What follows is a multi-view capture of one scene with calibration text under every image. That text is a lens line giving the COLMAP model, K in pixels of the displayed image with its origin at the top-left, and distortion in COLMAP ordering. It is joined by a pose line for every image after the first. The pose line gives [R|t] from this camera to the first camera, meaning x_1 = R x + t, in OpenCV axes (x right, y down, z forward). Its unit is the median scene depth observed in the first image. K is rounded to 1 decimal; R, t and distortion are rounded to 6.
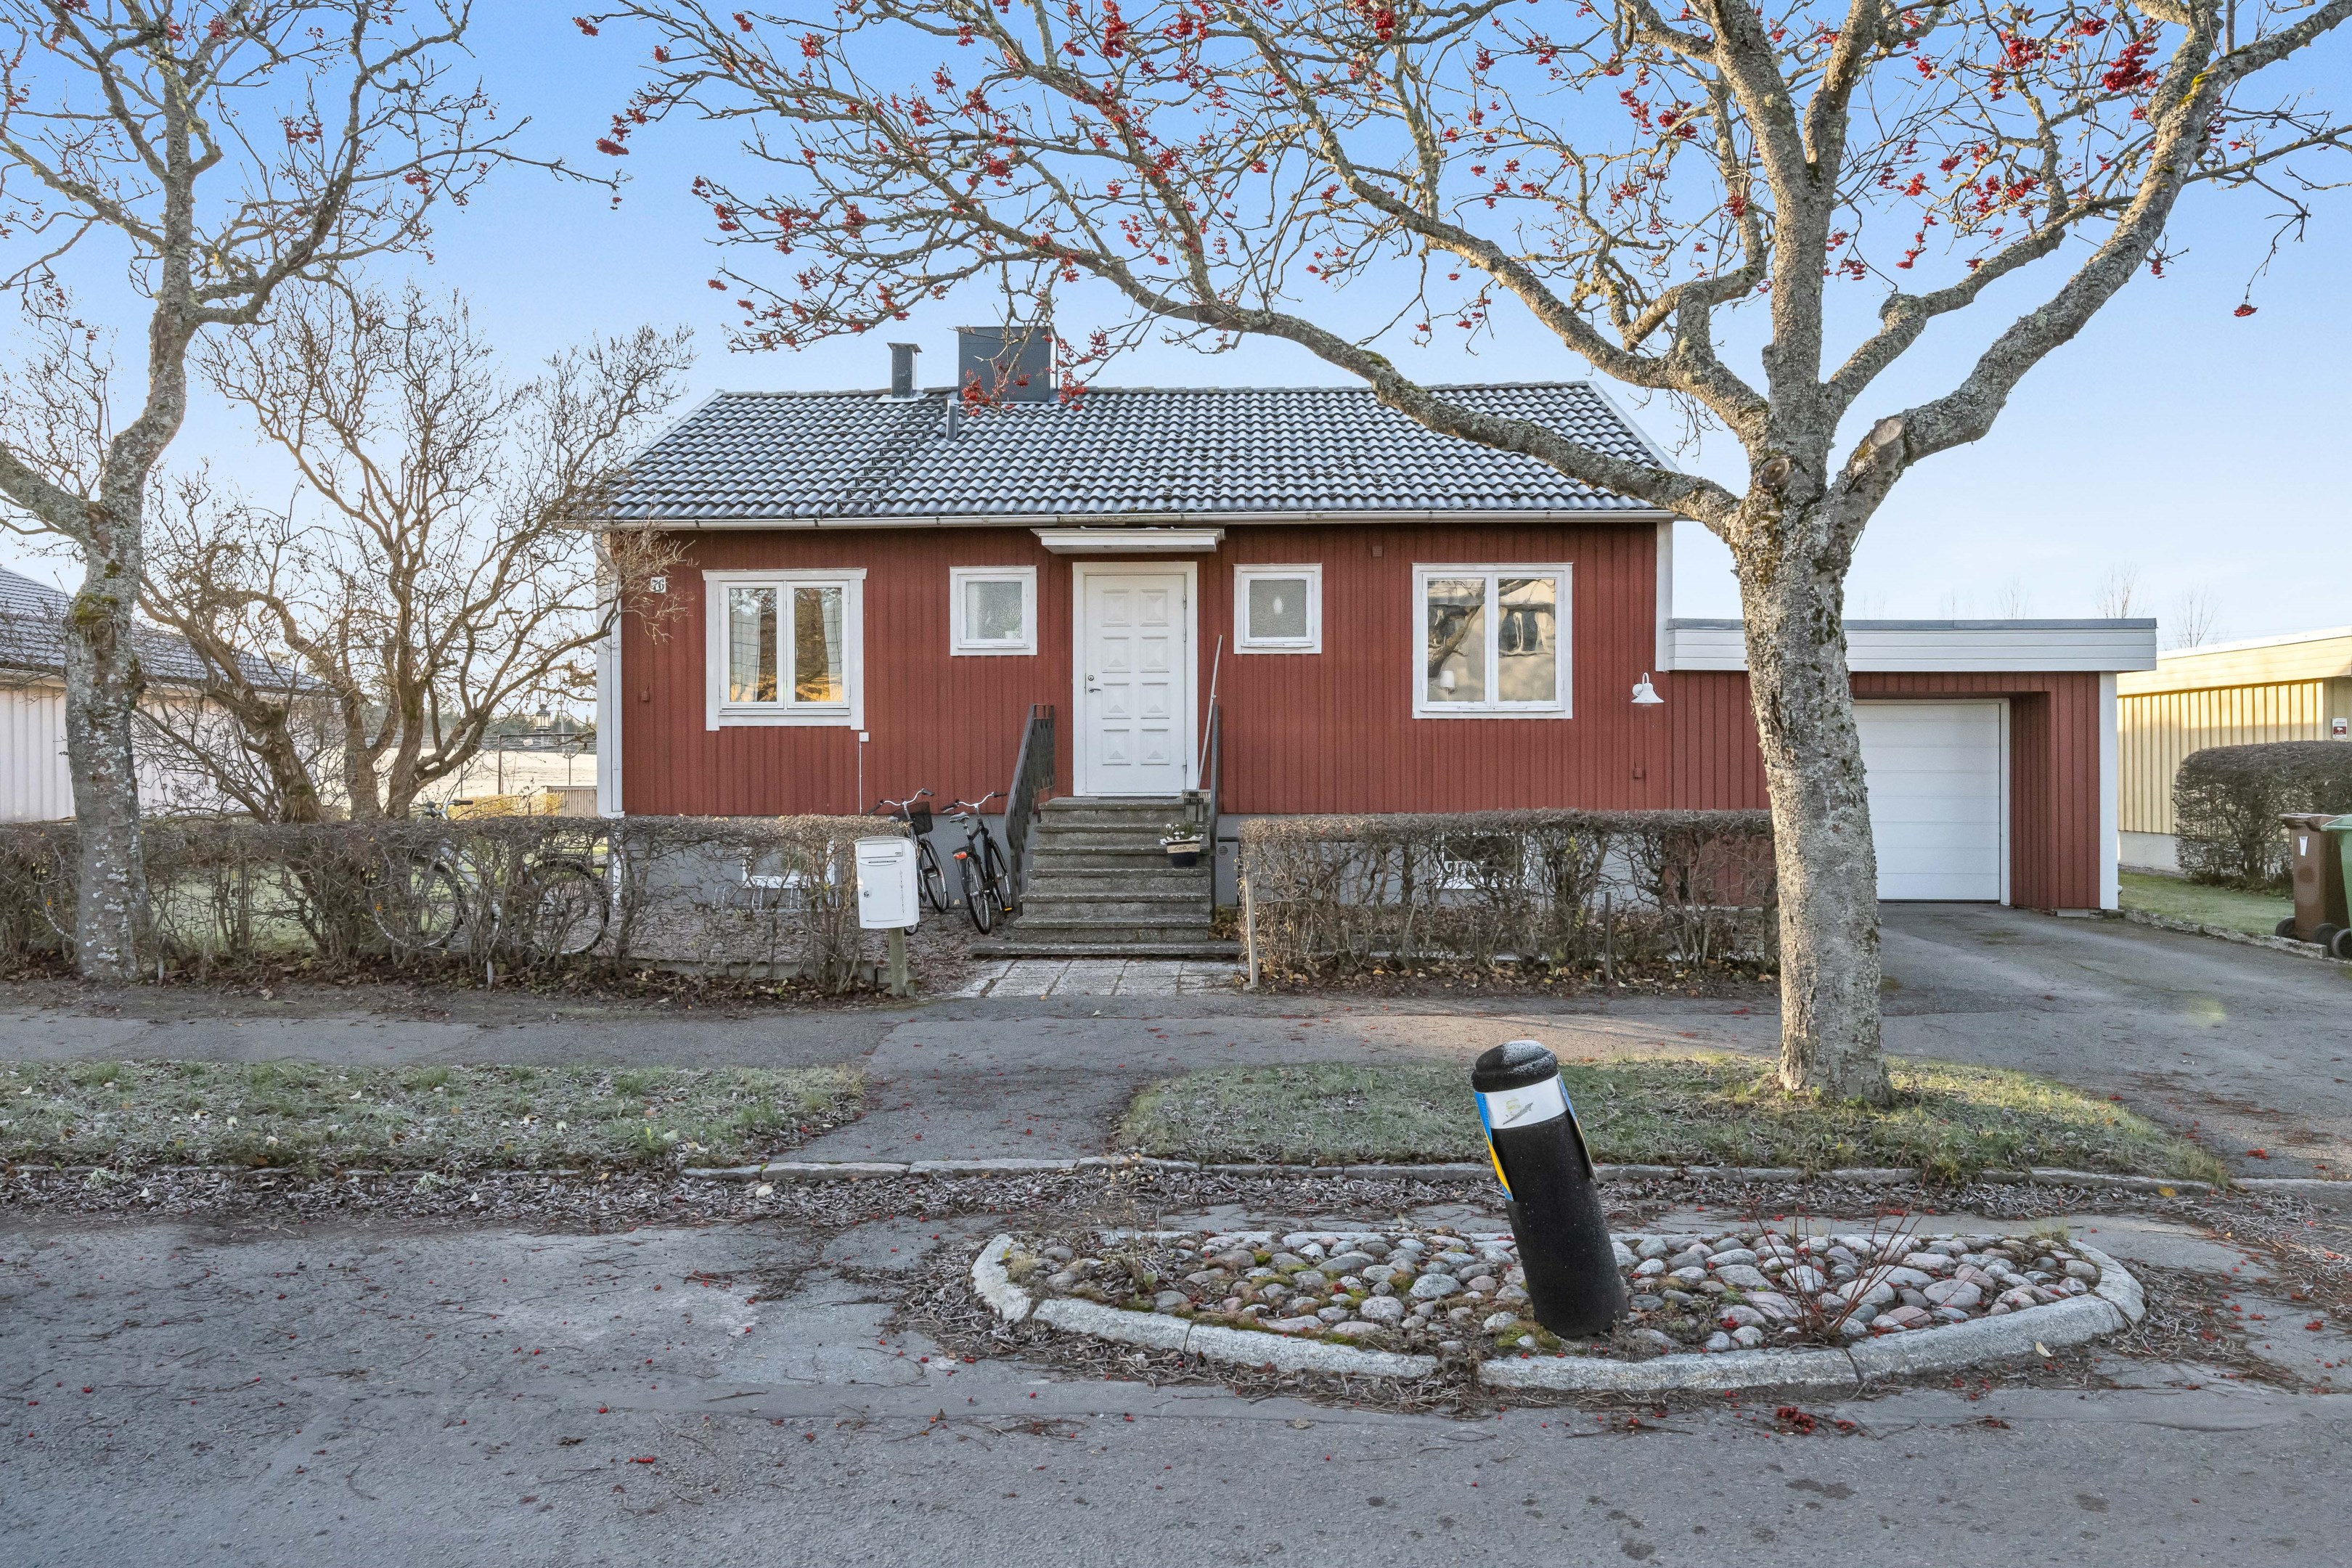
lens RADIAL K [[1532.0, 0, 1195.3], [0, 1532.0, 785.2], [0, 0, 1]] dist [-0.009549, 0.002654]
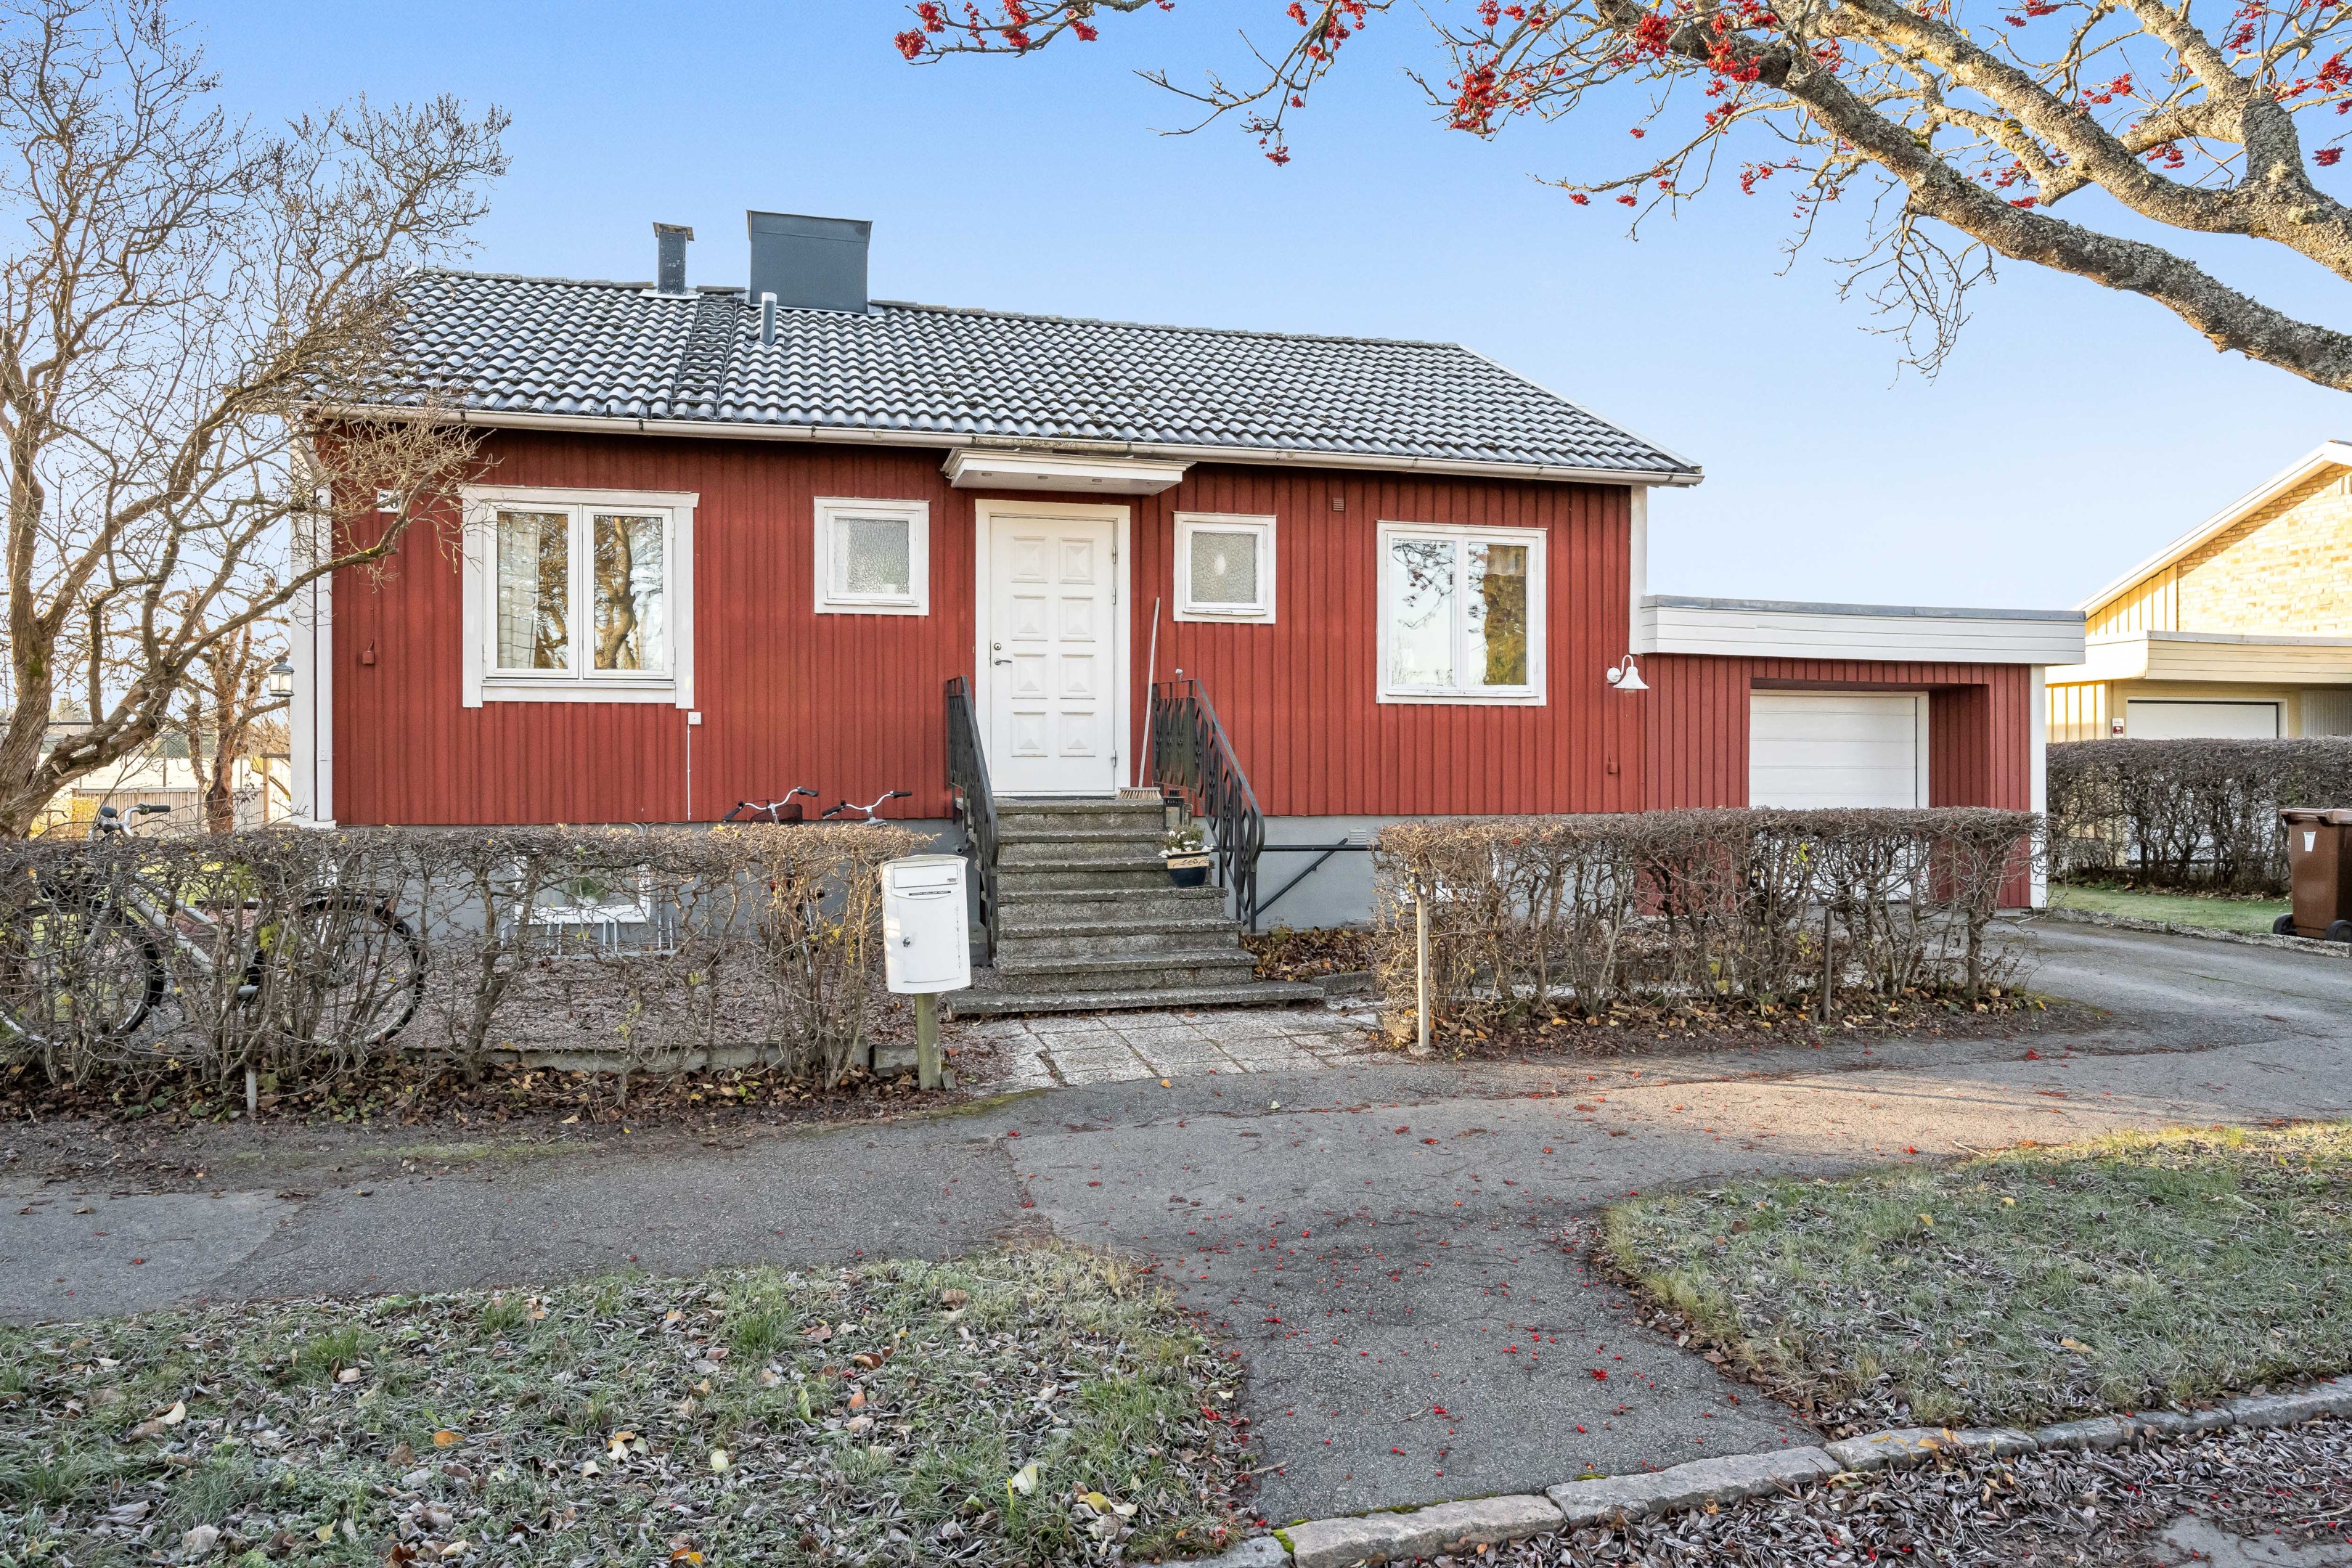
lens RADIAL K [[1473.9, 0, 1156.7], [0, 1473.9, 778.8], [0, 0, 1]] dist [-0.004229, -0.000176]
pose [[0.960362, -0.000545, 0.278755, -0.203155], [0.002050, 0.999985, -0.005107, 0.002383], [-0.278748, 0.005476, 0.960349, 0.248997]]
